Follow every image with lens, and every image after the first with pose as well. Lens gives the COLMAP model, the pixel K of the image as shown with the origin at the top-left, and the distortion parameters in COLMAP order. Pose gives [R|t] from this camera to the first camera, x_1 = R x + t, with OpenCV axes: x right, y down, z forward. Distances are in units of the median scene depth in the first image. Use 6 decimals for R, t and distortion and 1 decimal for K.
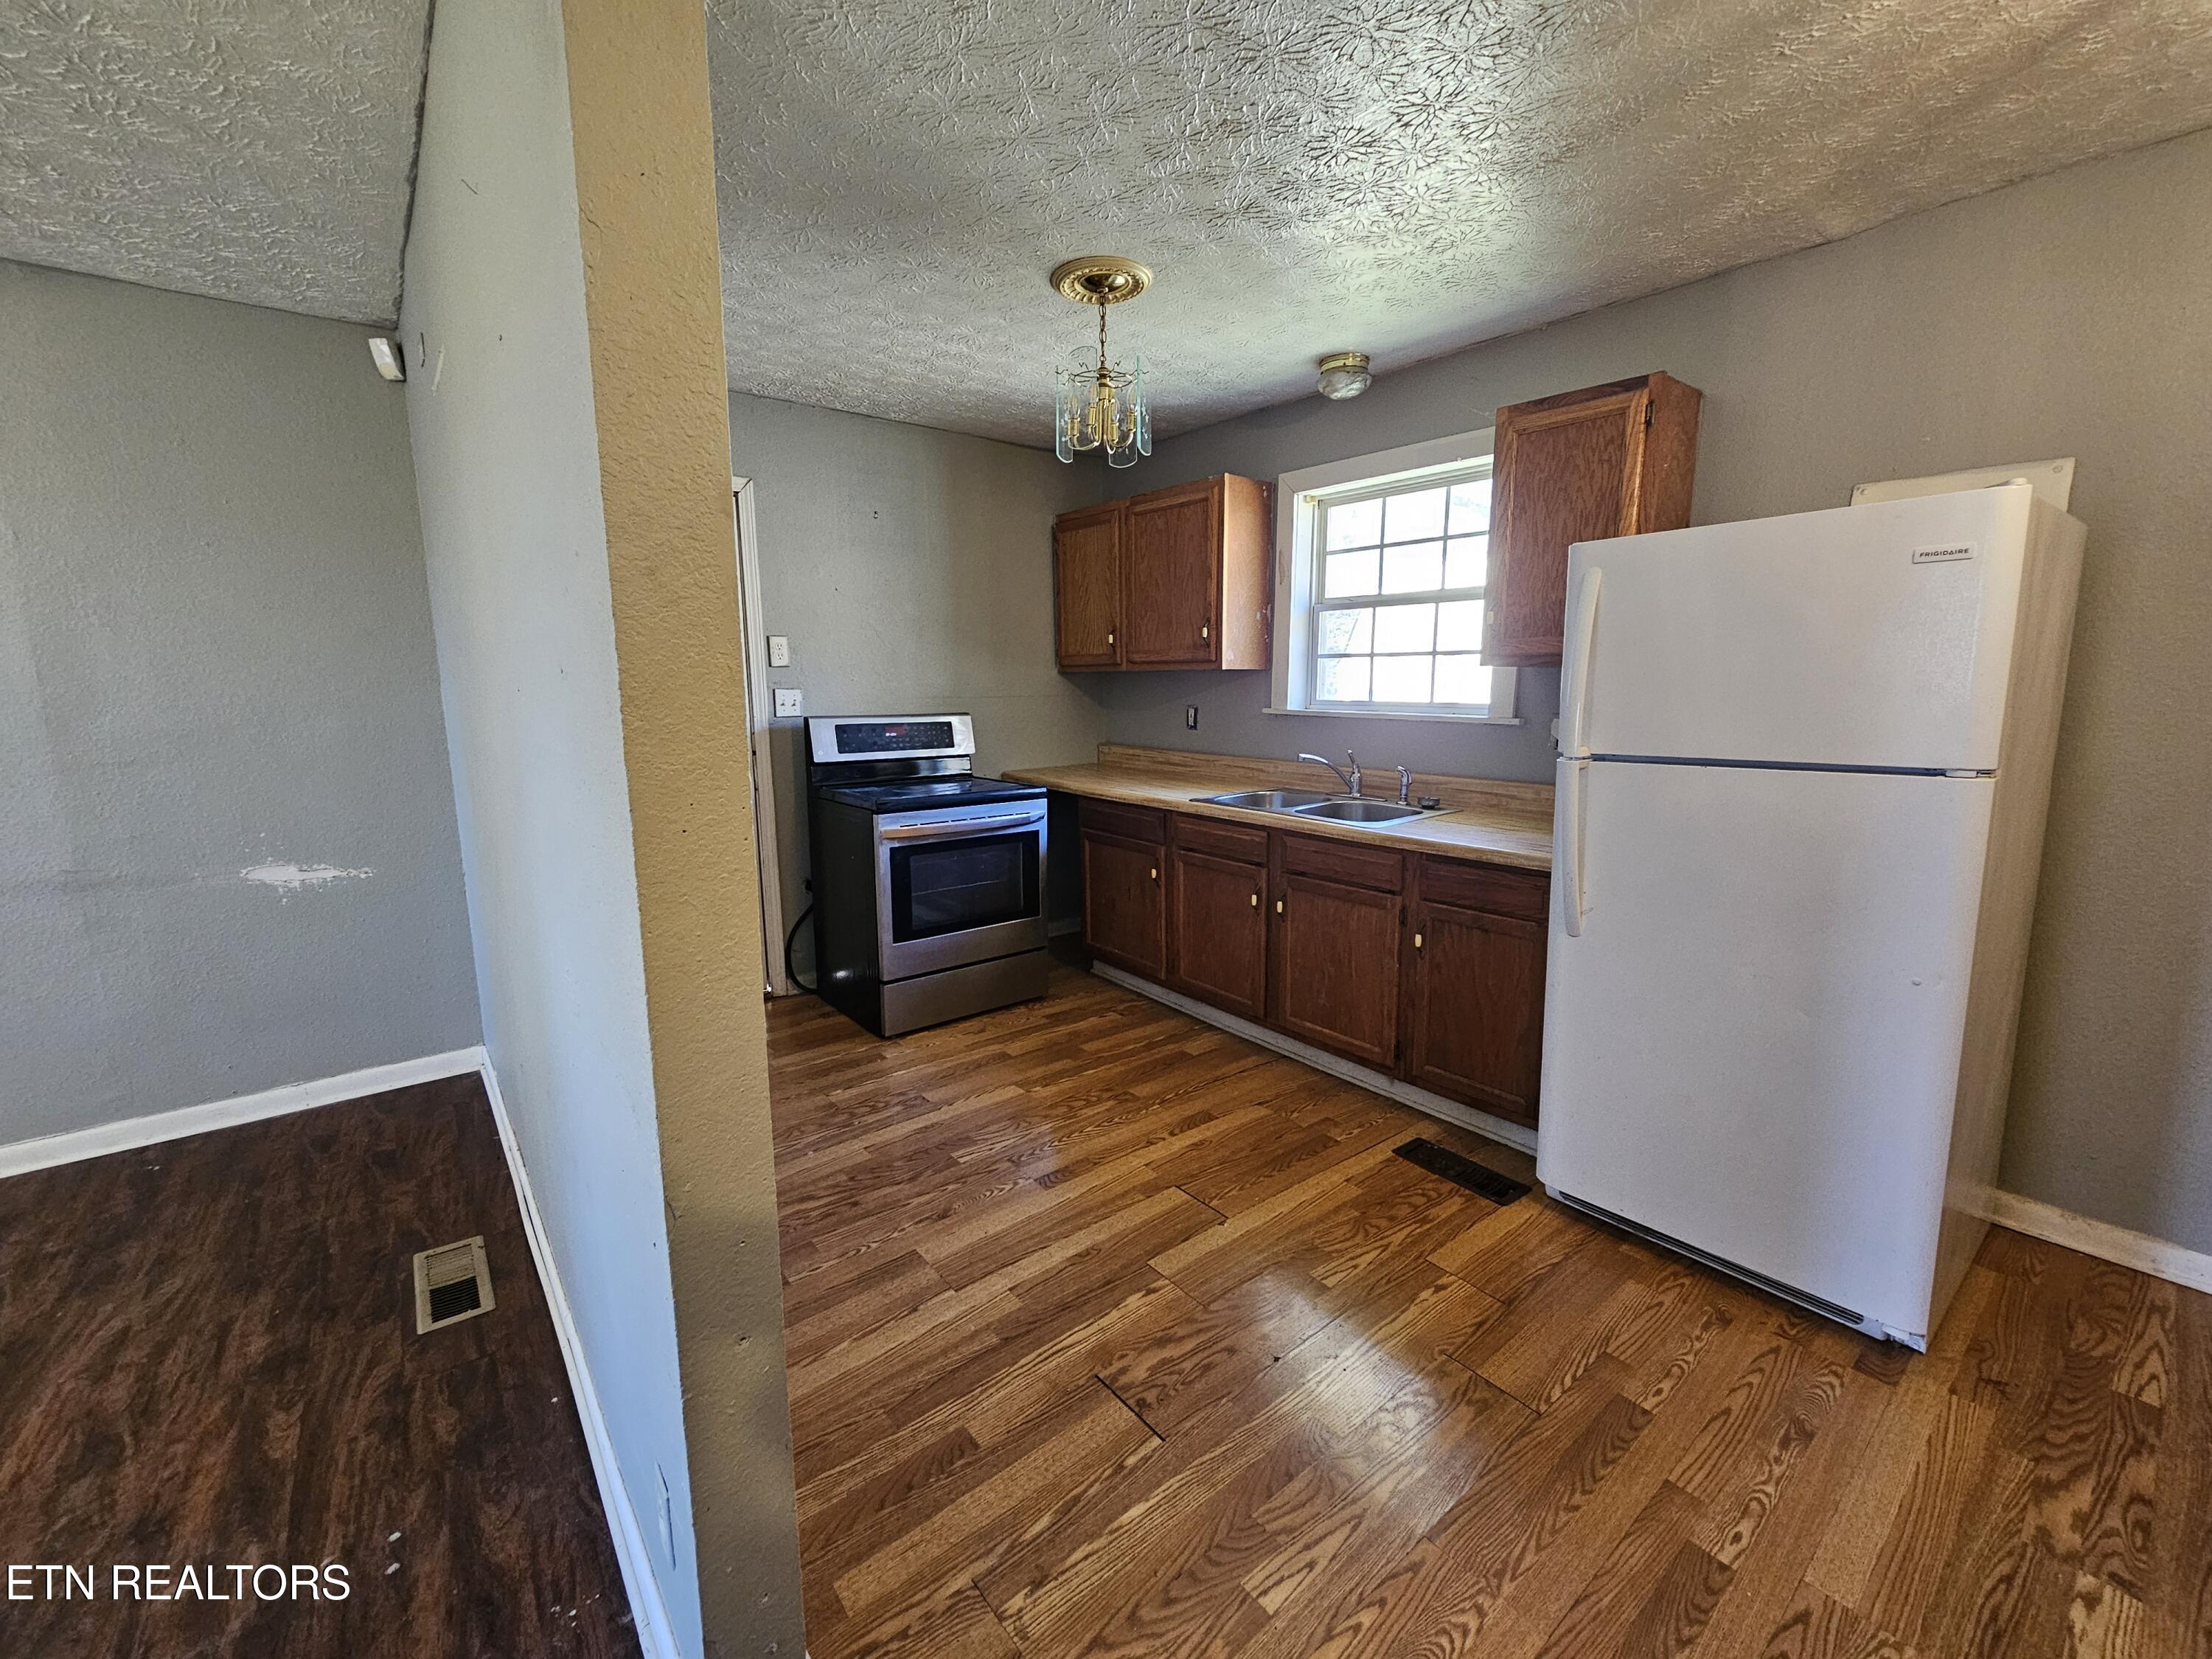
lens RADIAL K [[905.9, 0, 1098.3], [0, 905.9, 817.3], [0, 0, 1]] dist [0.006671, -0.001851]
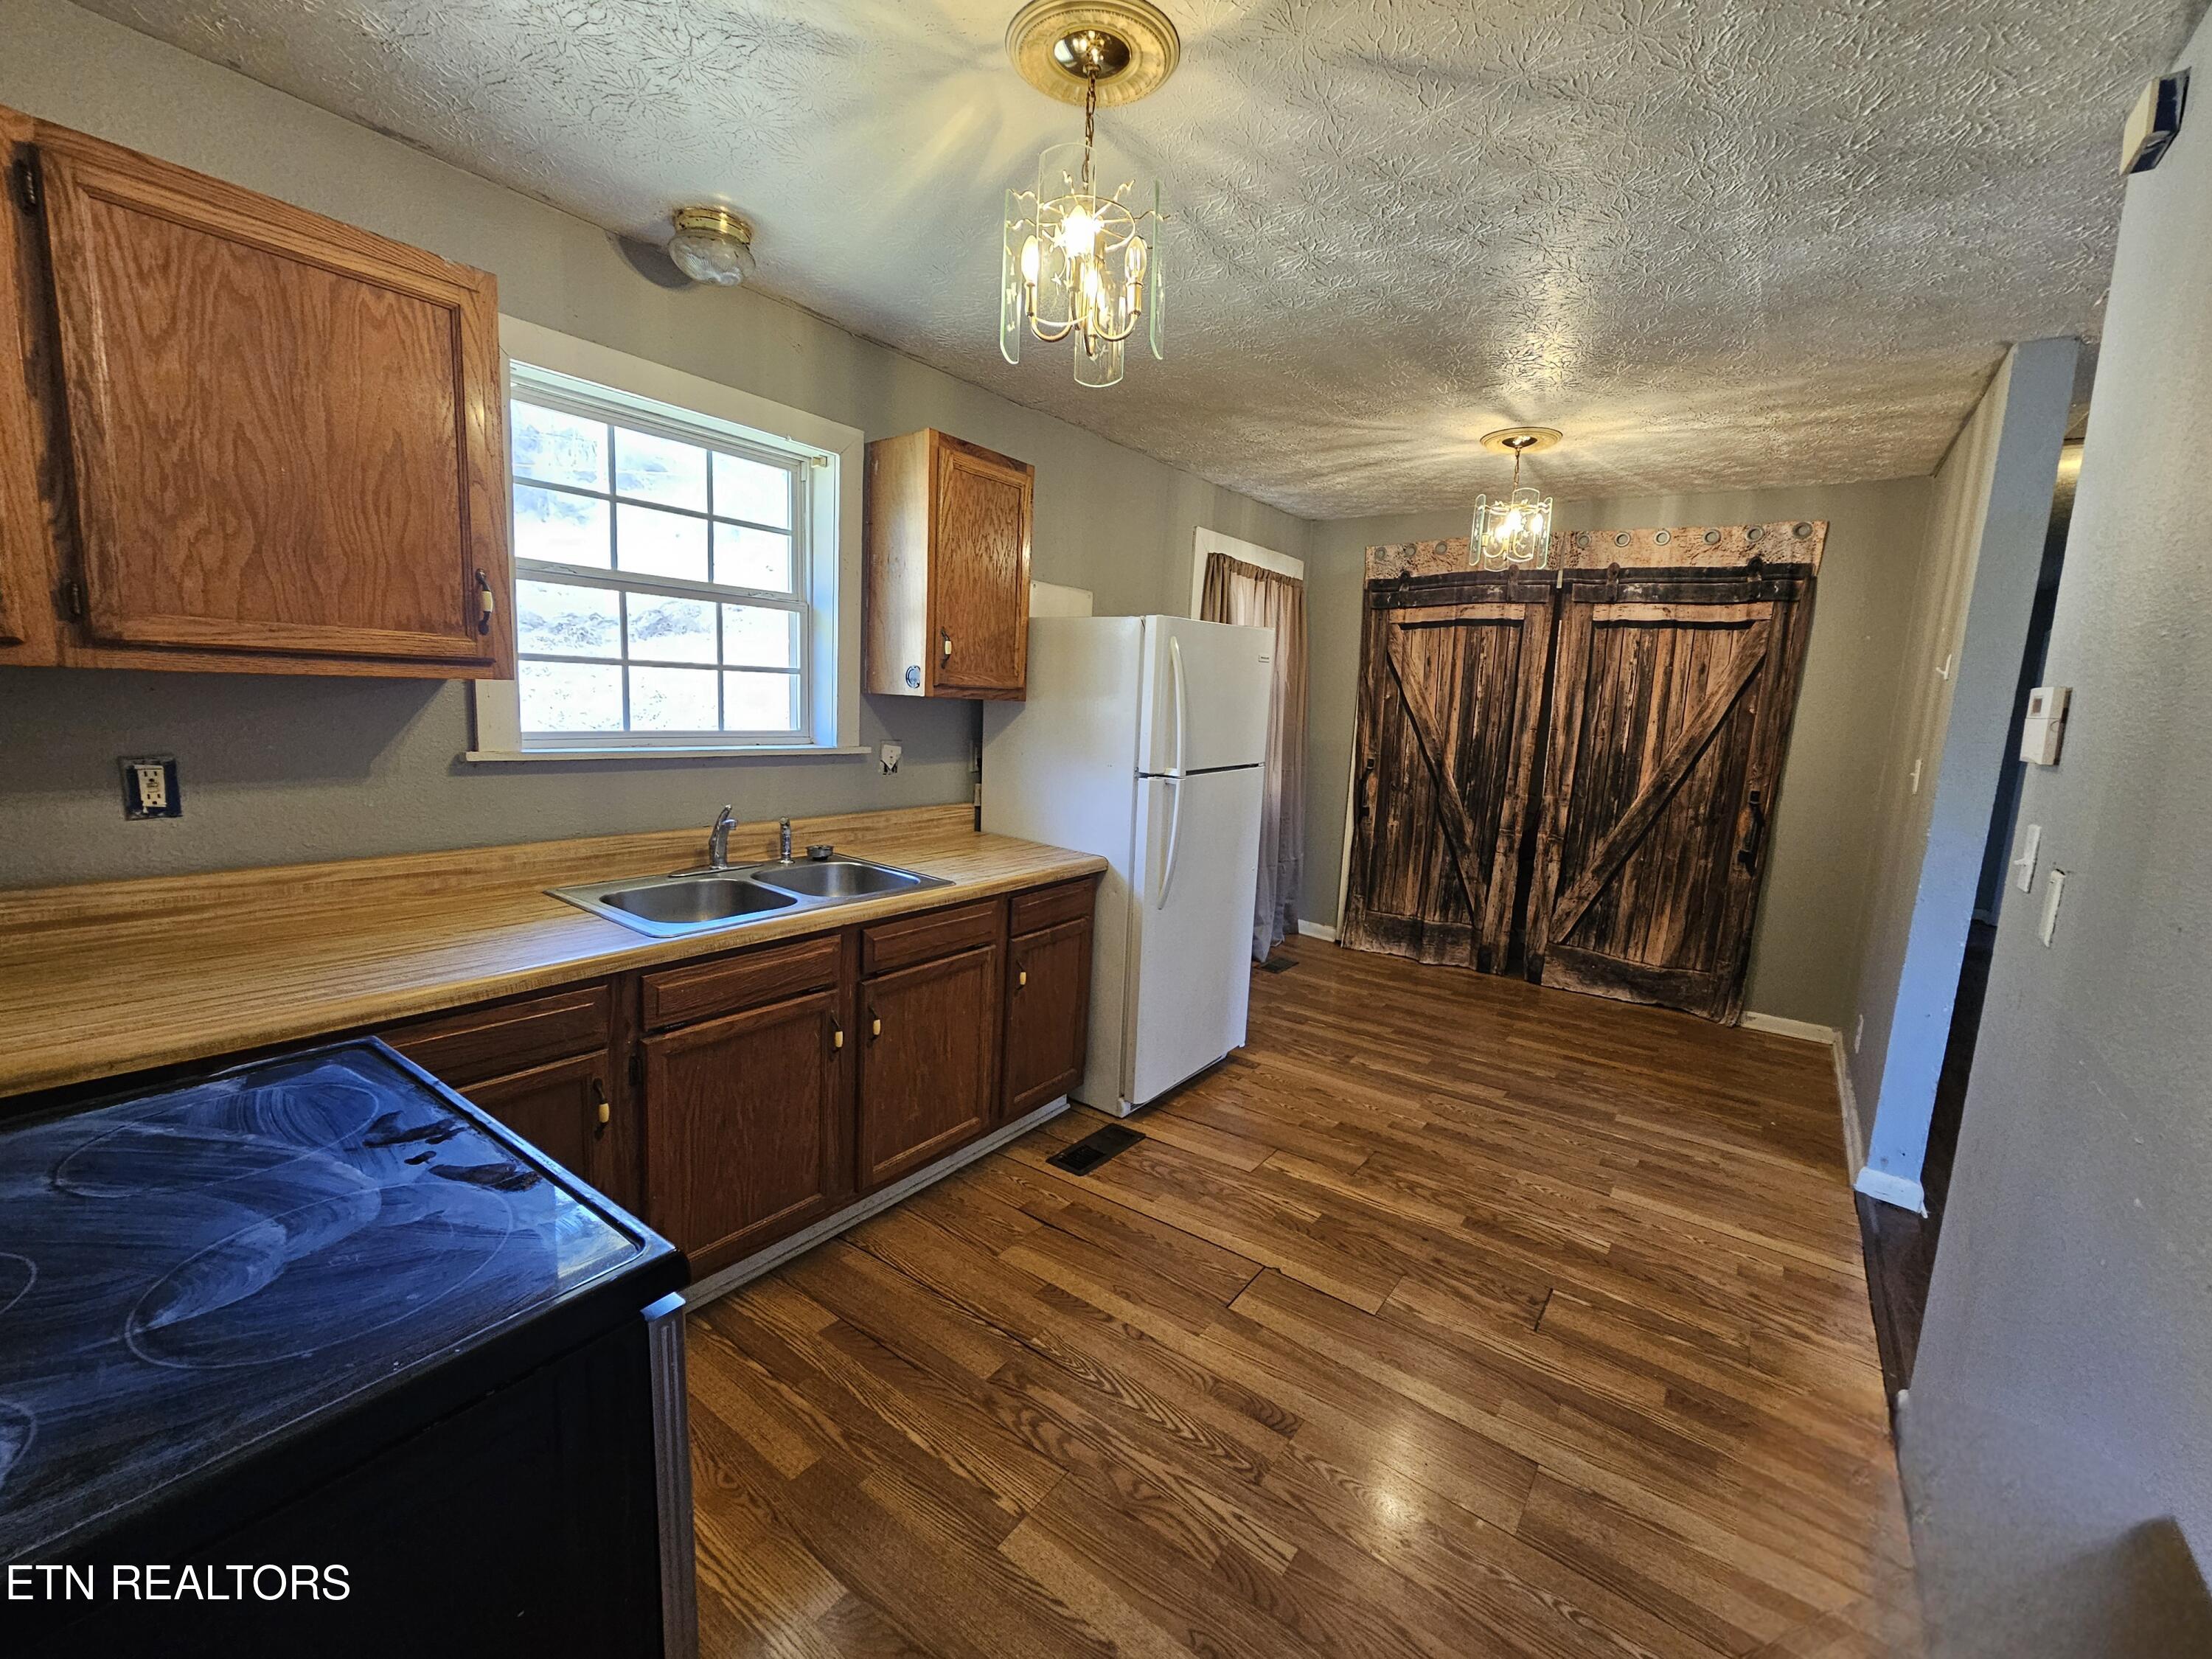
lens RADIAL K [[905.9, 0, 1104.8], [0, 905.9, 812.6], [0, 0, 1]] dist [0.006671, -0.001851]
pose [[-0.247986, -0.125828, 0.960557, -0.557648], [0.110699, 0.981354, 0.157131, -0.172584], [-0.962418, 0.145298, -0.229433, 1.054667]]
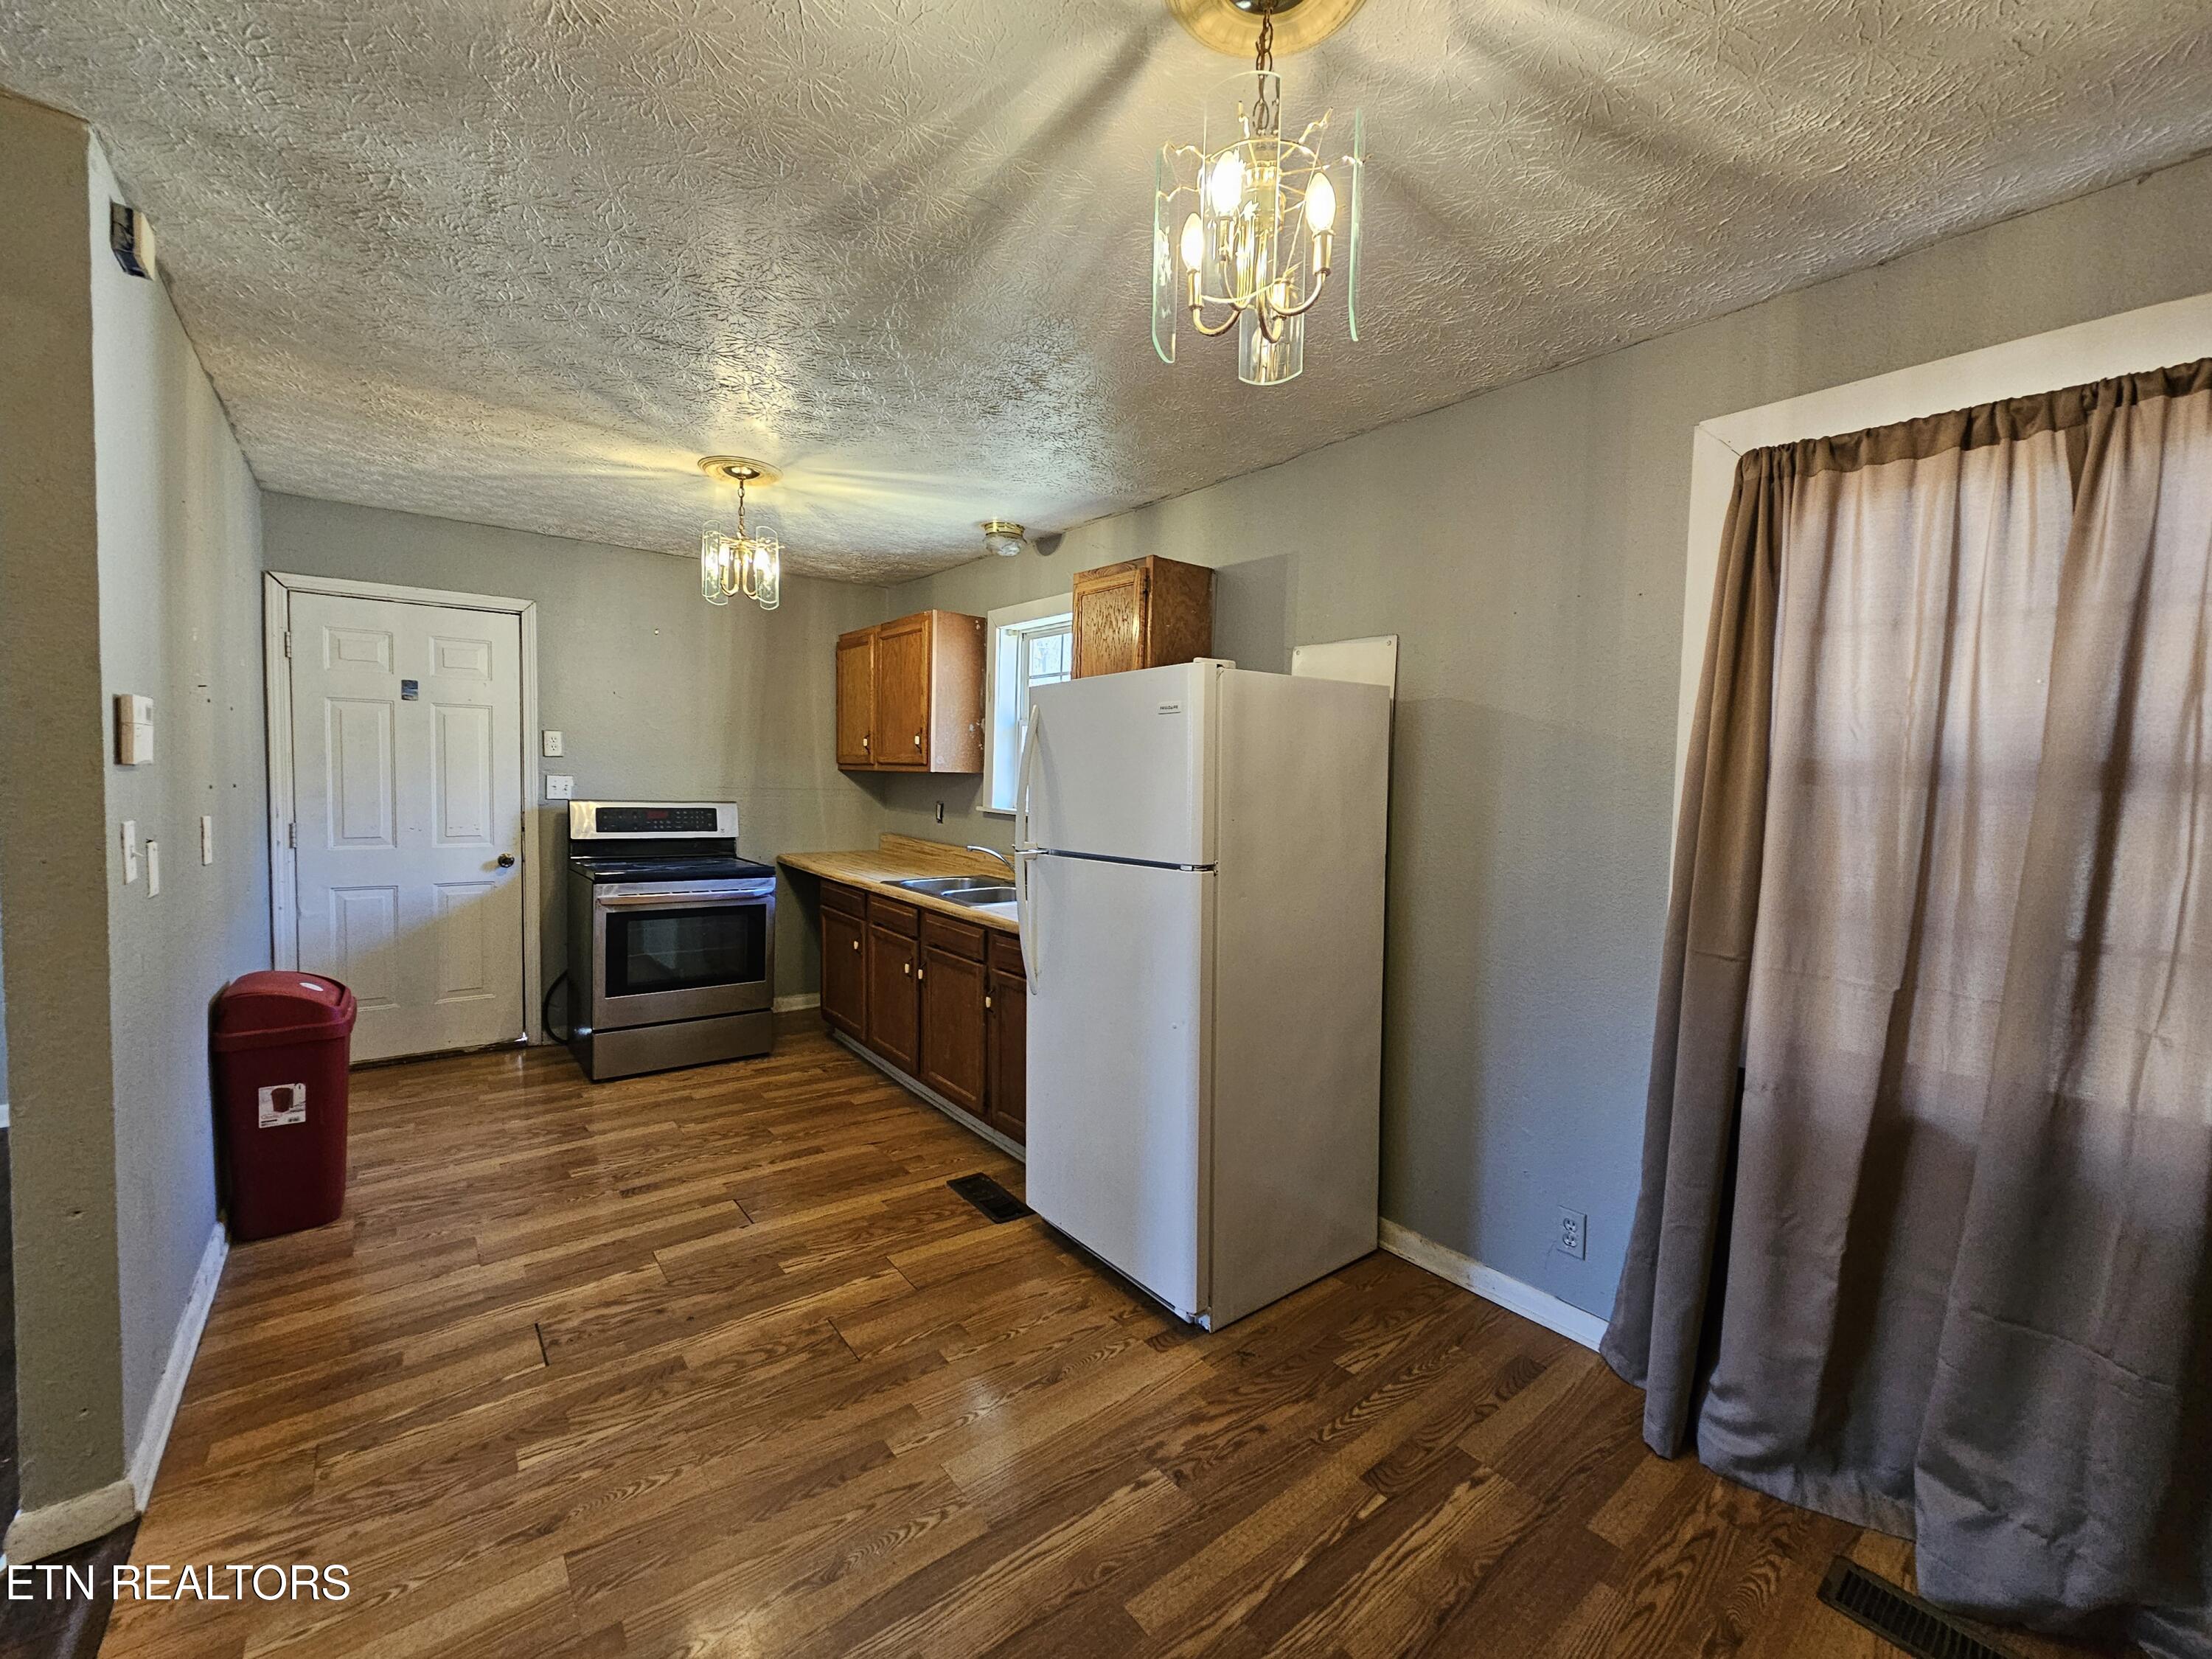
lens RADIAL K [[905.9, 0, 1103.1], [0, 905.9, 820.8], [0, 0, 1]] dist [0.006671, -0.001851]
pose [[0.999380, 0.034443, -0.007313, 0.476442], [-0.035009, 0.994190, -0.101784, 0.014116], [0.003764, 0.101977, 0.994780, -0.199380]]
